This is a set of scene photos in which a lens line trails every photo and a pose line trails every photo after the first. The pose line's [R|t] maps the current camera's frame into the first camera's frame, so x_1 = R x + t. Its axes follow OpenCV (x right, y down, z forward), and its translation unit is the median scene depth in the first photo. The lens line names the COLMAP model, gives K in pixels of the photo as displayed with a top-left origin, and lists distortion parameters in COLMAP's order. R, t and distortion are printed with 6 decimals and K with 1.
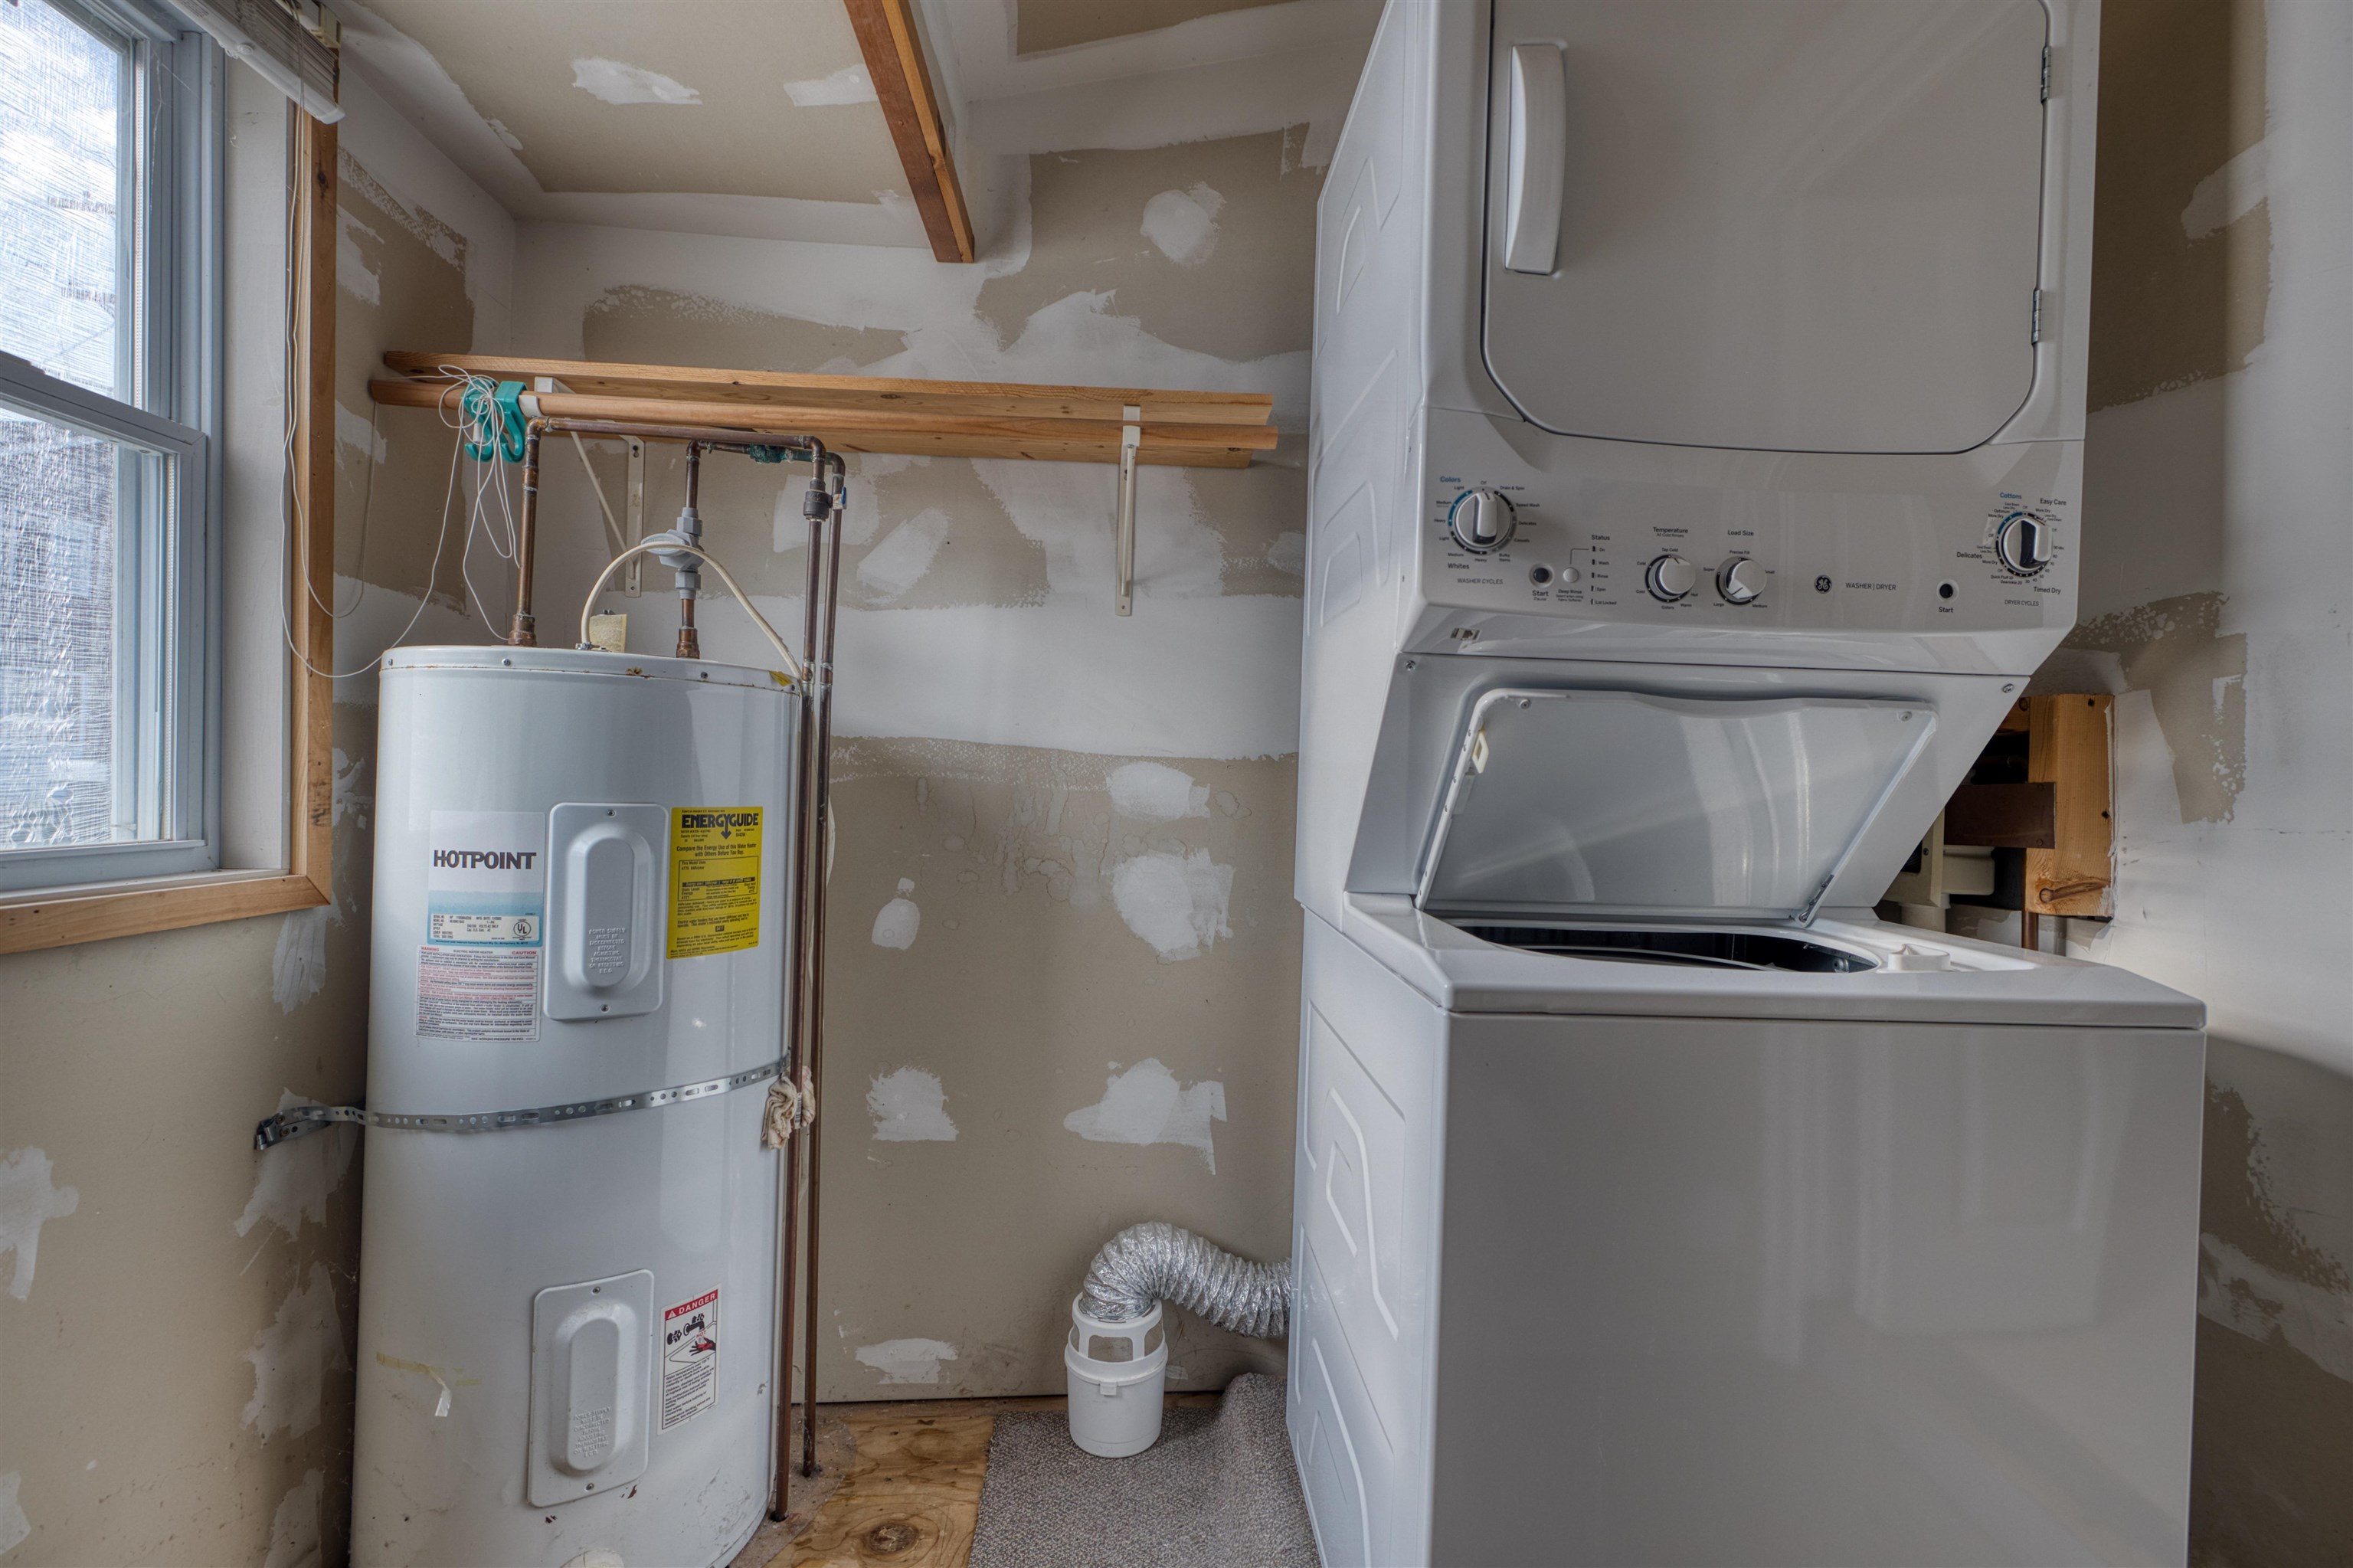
lens RADIAL K [[1042.1, 0, 1182.6], [0, 1042.1, 769.9], [0, 0, 1]] dist [0.005707, 0.000693]
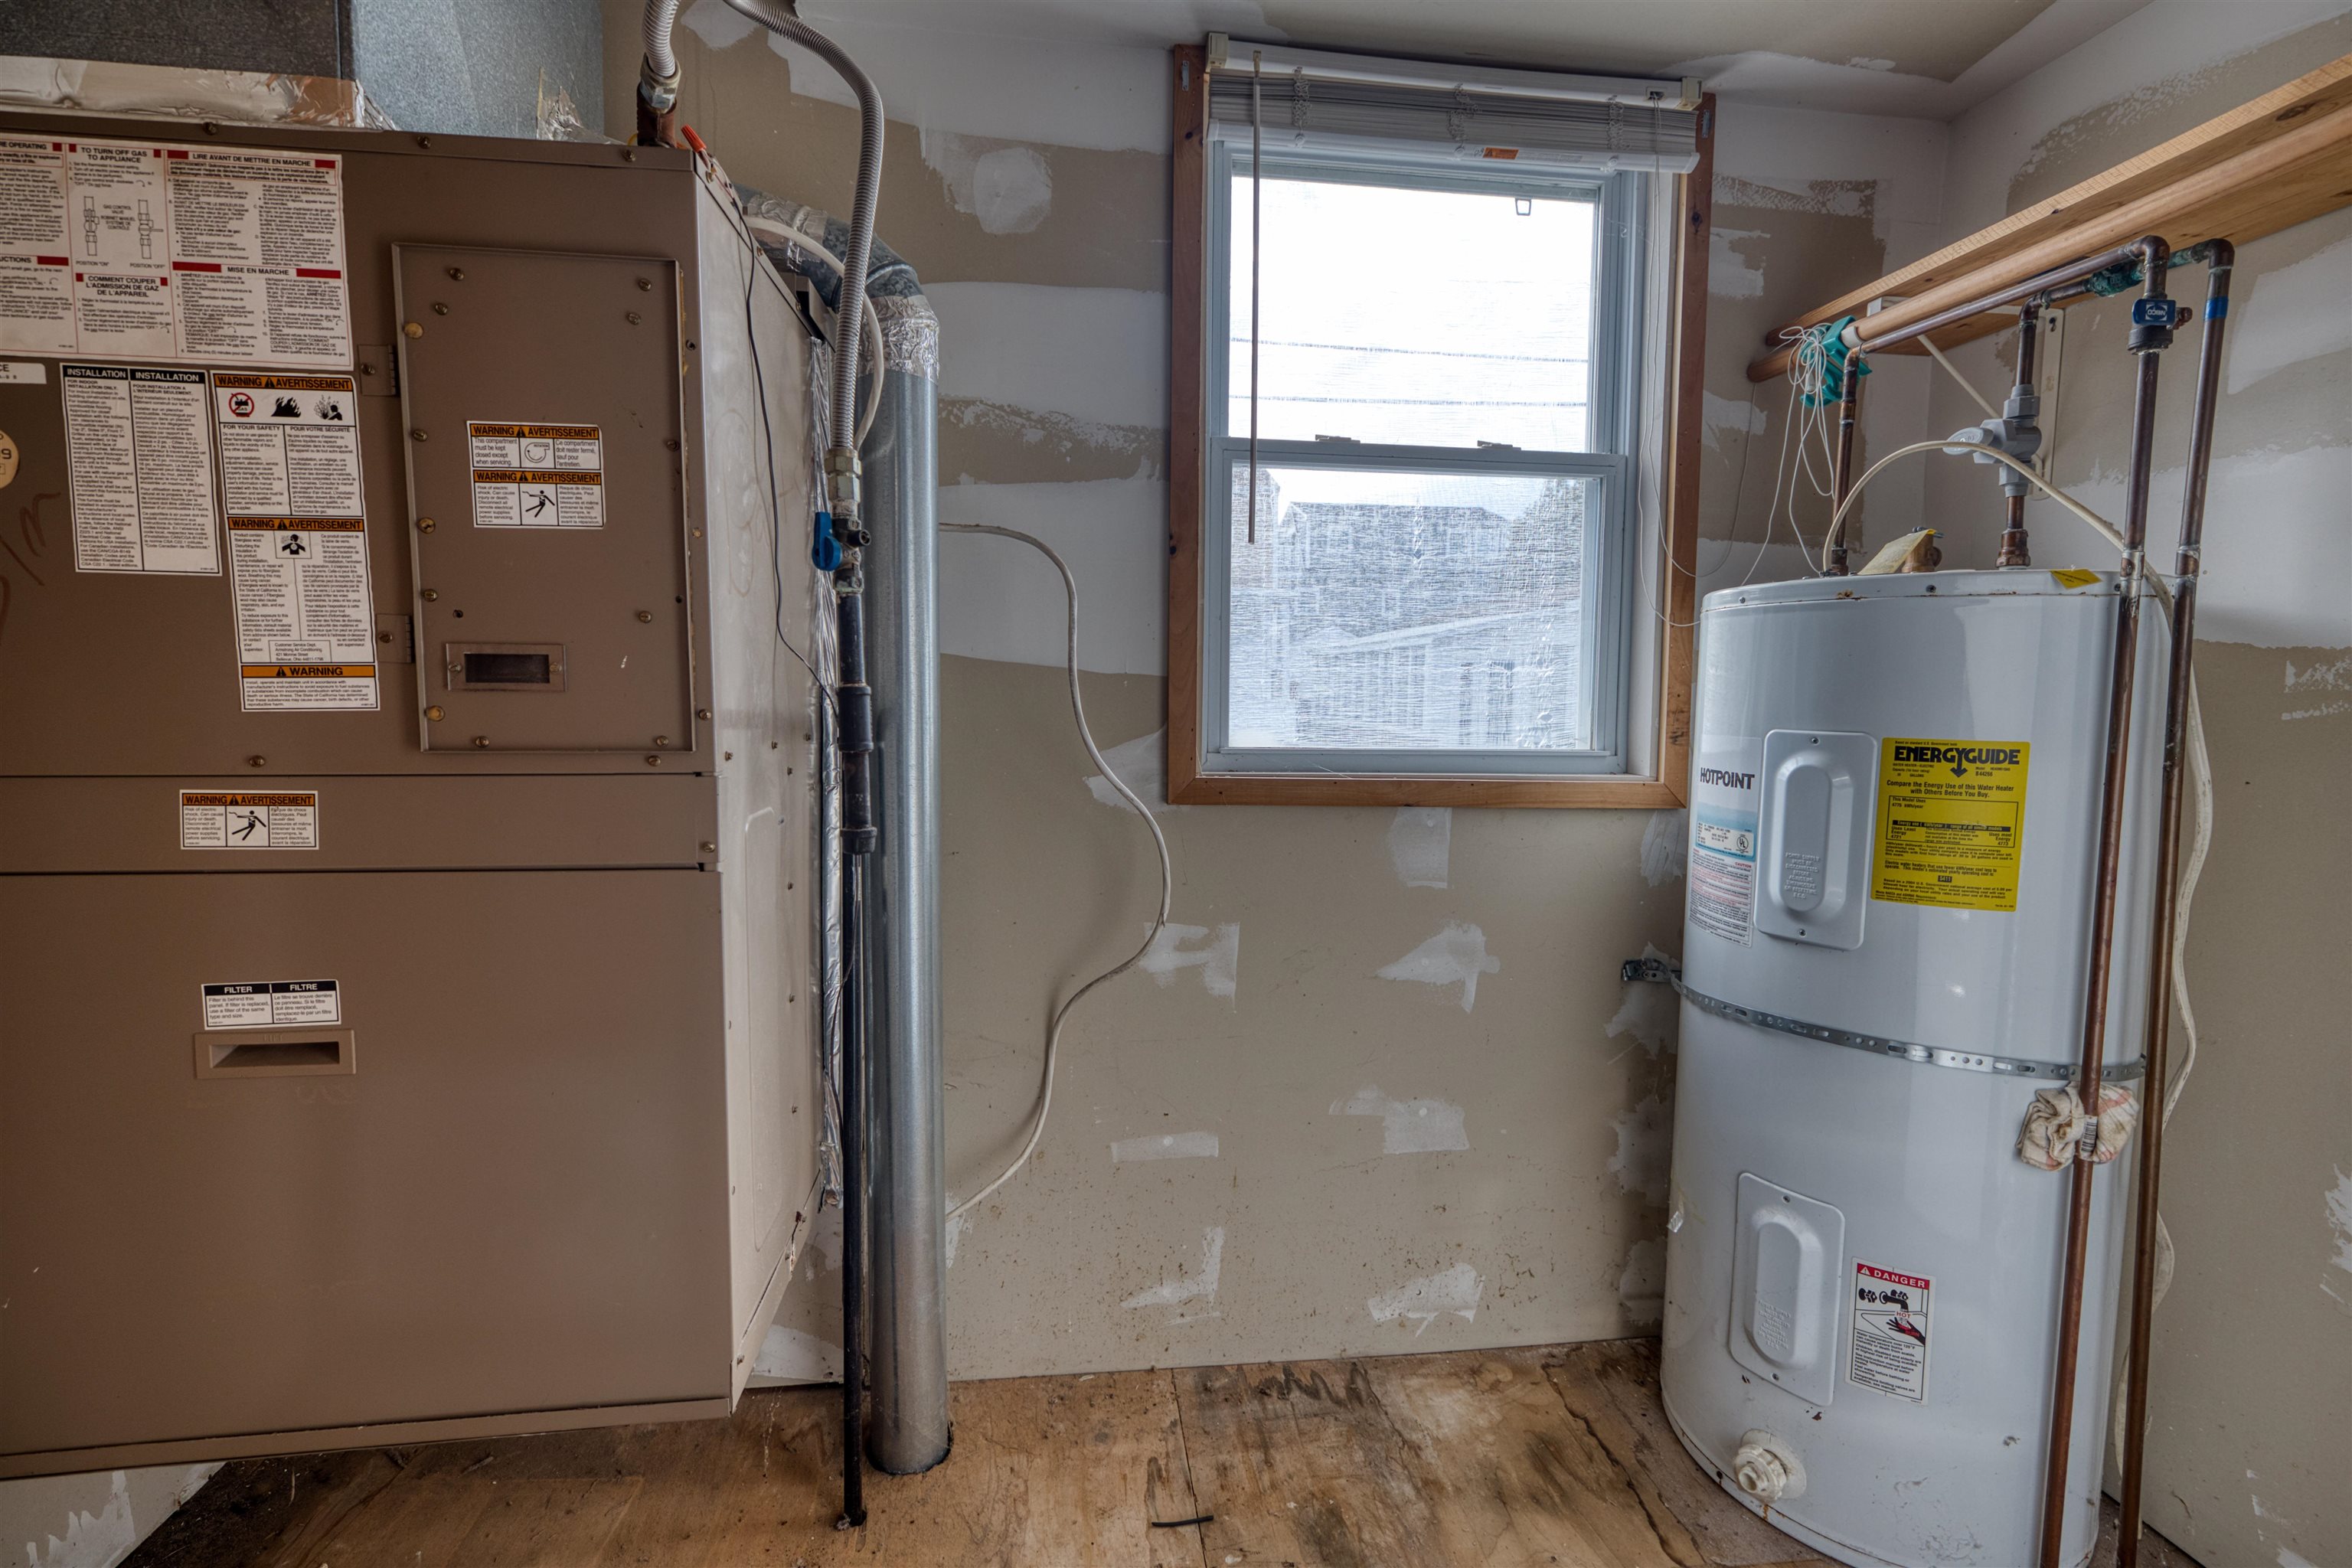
lens RADIAL K [[1037.7, 0, 1181.9], [0, 1037.7, 772.8], [0, 0, 1]] dist [0.001822, 0.000383]
pose [[0.069289, 0.058241, -0.995895, 0.383236], [-0.004313, 0.998303, 0.058082, 0.016280], [0.997587, 0.000271, 0.069423, 0.313382]]
